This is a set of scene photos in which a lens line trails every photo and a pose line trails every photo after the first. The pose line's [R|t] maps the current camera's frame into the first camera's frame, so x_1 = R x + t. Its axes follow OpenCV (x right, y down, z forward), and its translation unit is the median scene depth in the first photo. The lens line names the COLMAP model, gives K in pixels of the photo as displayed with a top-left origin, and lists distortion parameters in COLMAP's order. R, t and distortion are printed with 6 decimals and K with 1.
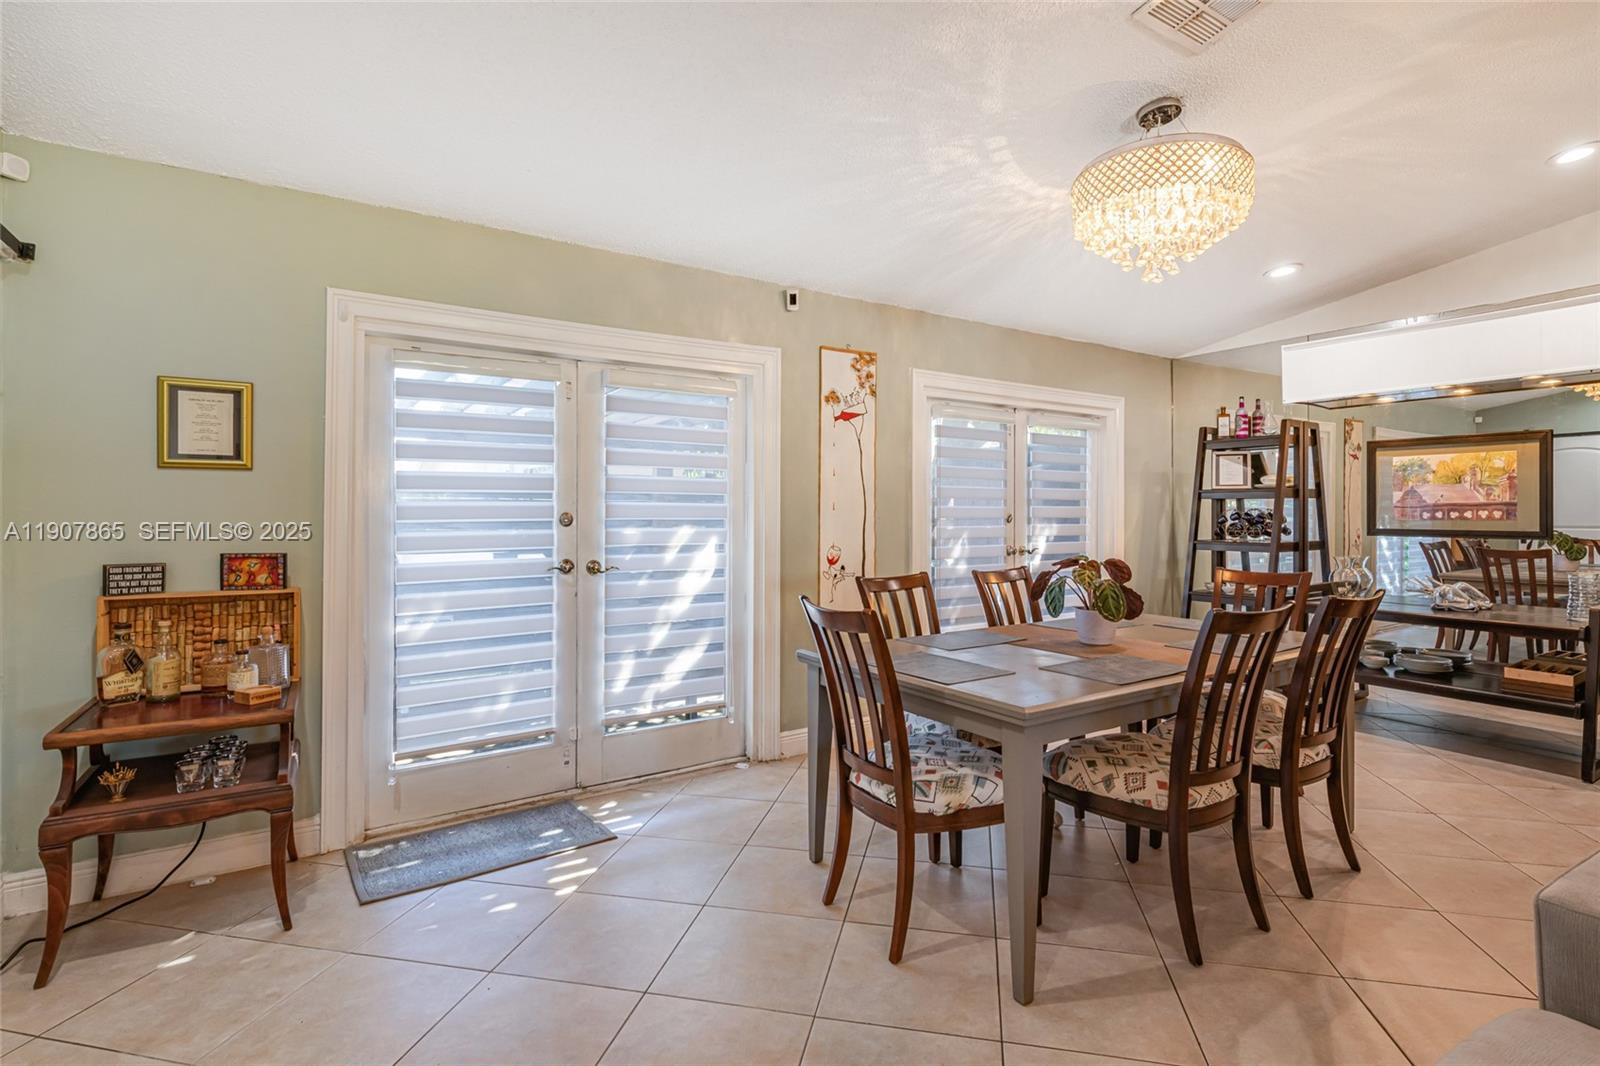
lens RADIAL K [[762.8, 0, 802.7], [0, 762.8, 503.6], [0, 0, 1]] dist [0.003768, 0.000359]
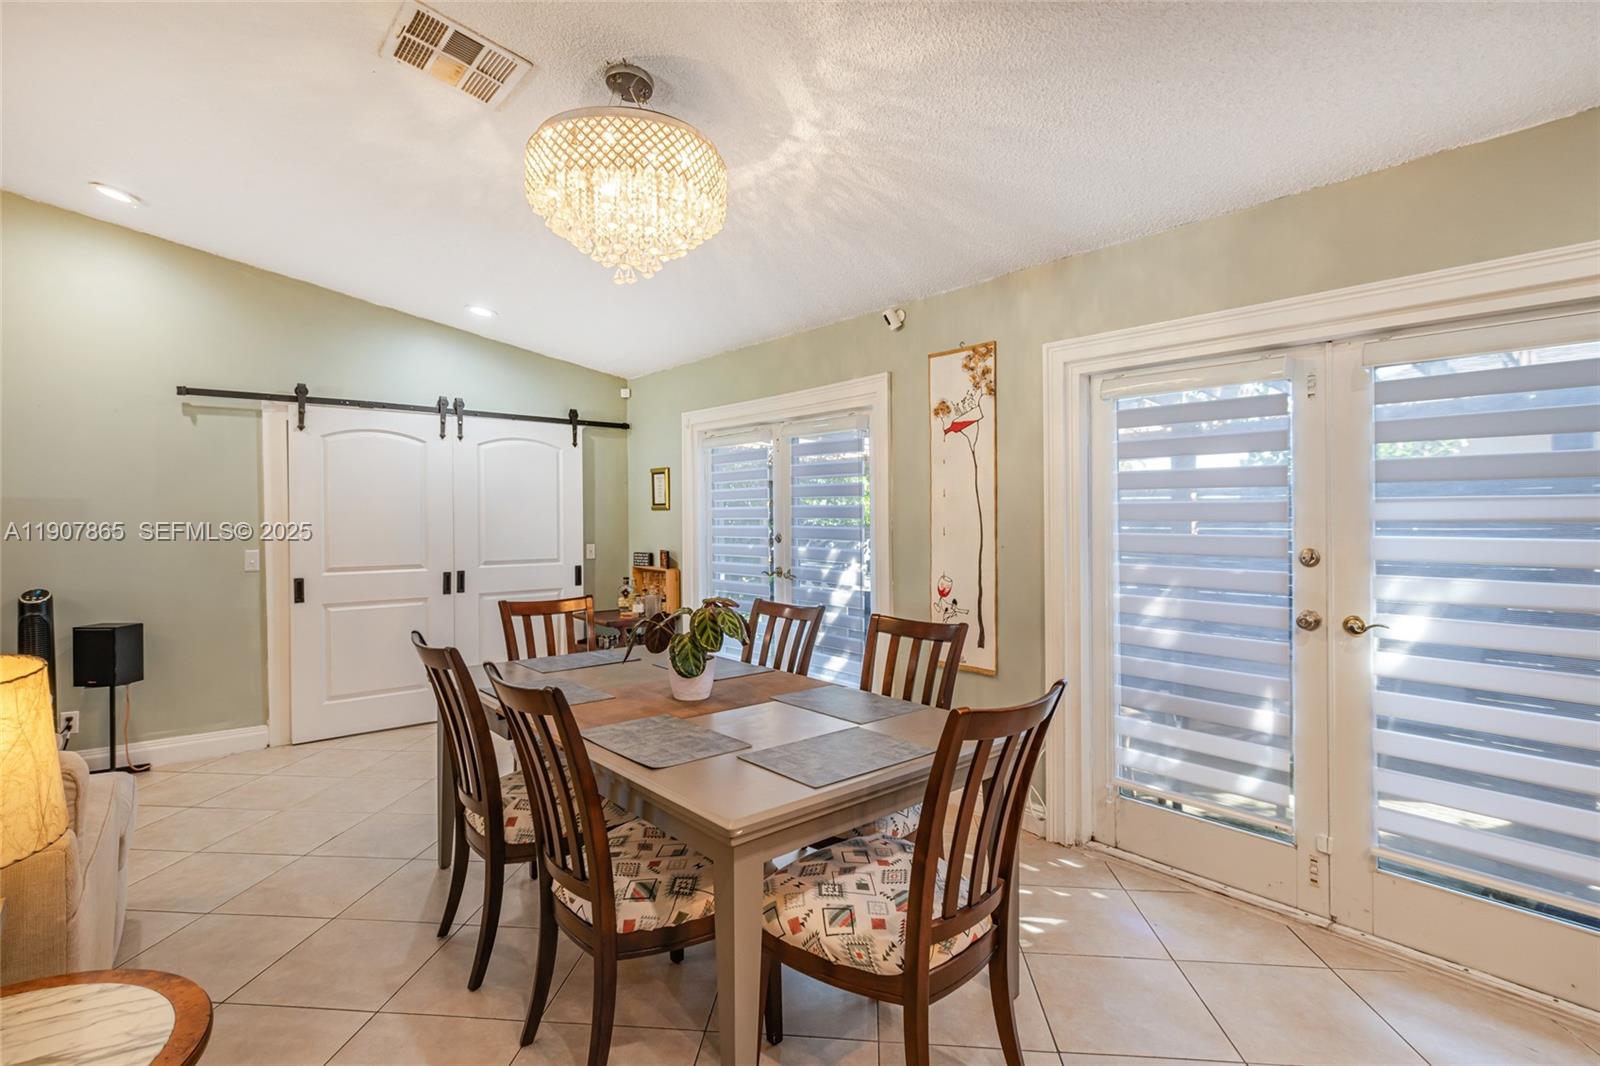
lens RADIAL K [[762.8, 0, 802.7], [0, 762.8, 503.6], [0, 0, 1]] dist [0.003768, 0.000359]
pose [[0.129834, -0.020541, -0.991323, 0.972782], [0.005316, 0.999785, -0.020020, -0.012357], [0.991521, -0.002671, 0.129916, 0.783115]]
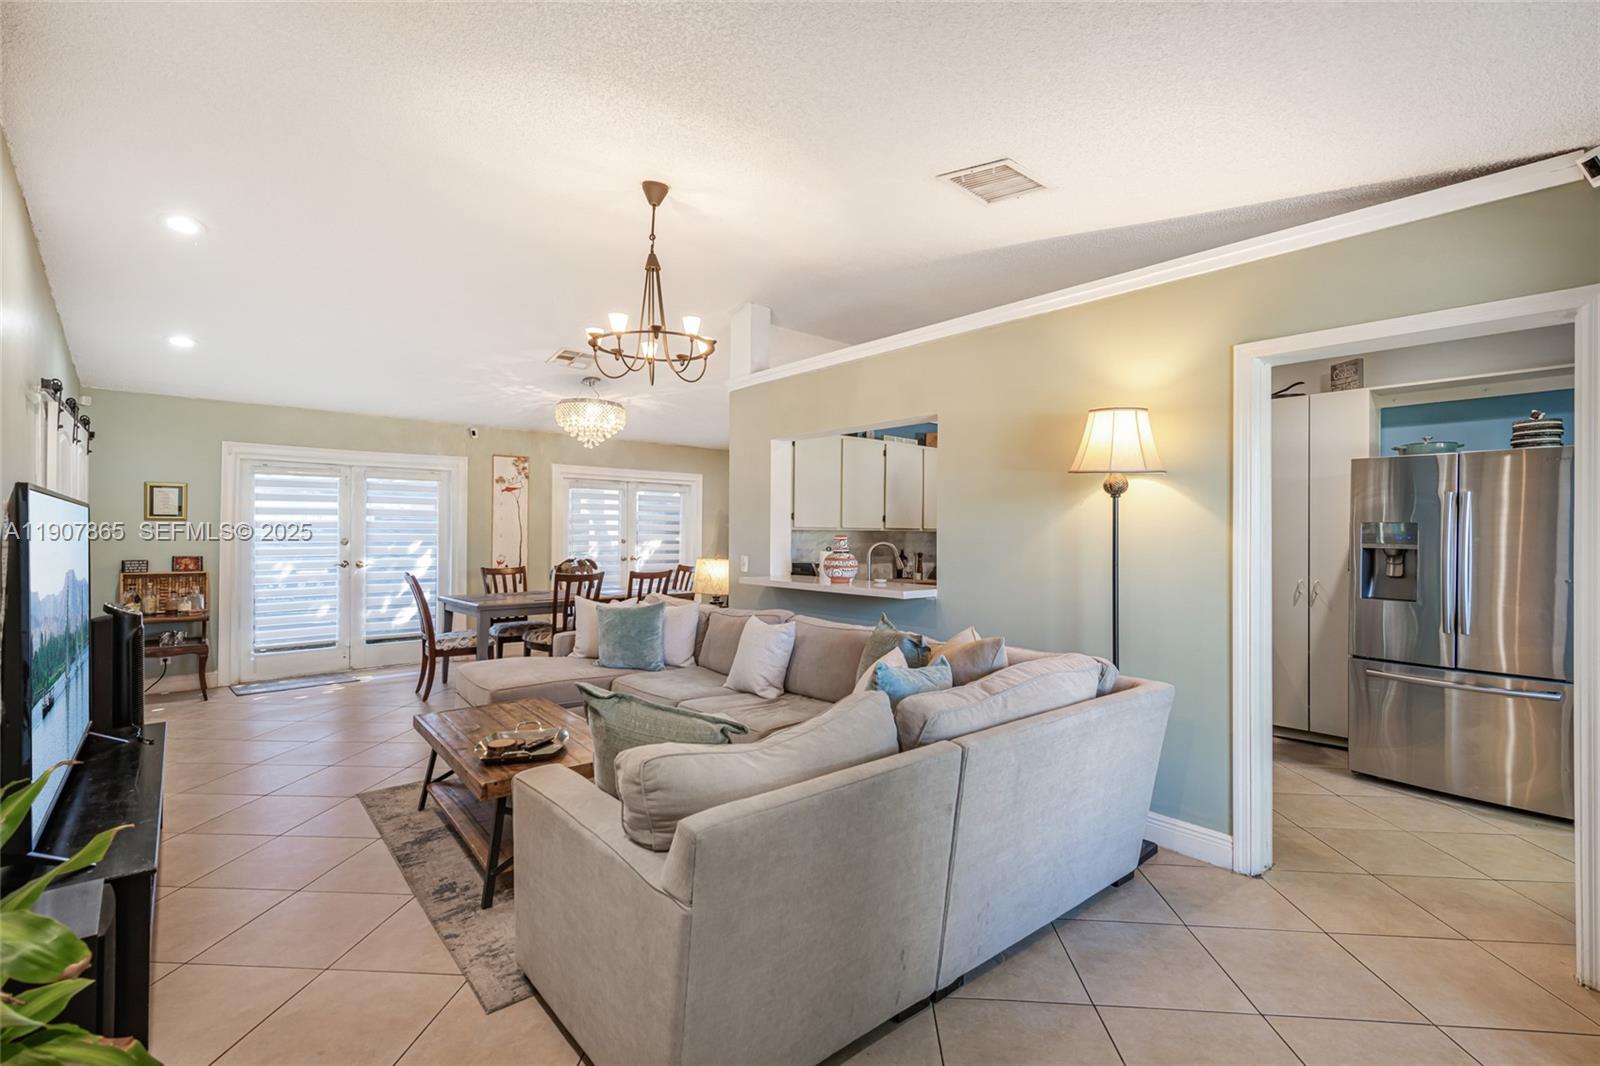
lens RADIAL K [[707.0, 0, 791.9], [0, 707.0, 524.0], [0, 0, 1]] dist [0.017142, -0.011467]
pose [[0.991305, 0.002745, 0.131553, 0.594145], [-0.002101, 0.999985, -0.005036, -0.018842], [-0.131565, 0.004716, 0.991296, -1.004613]]
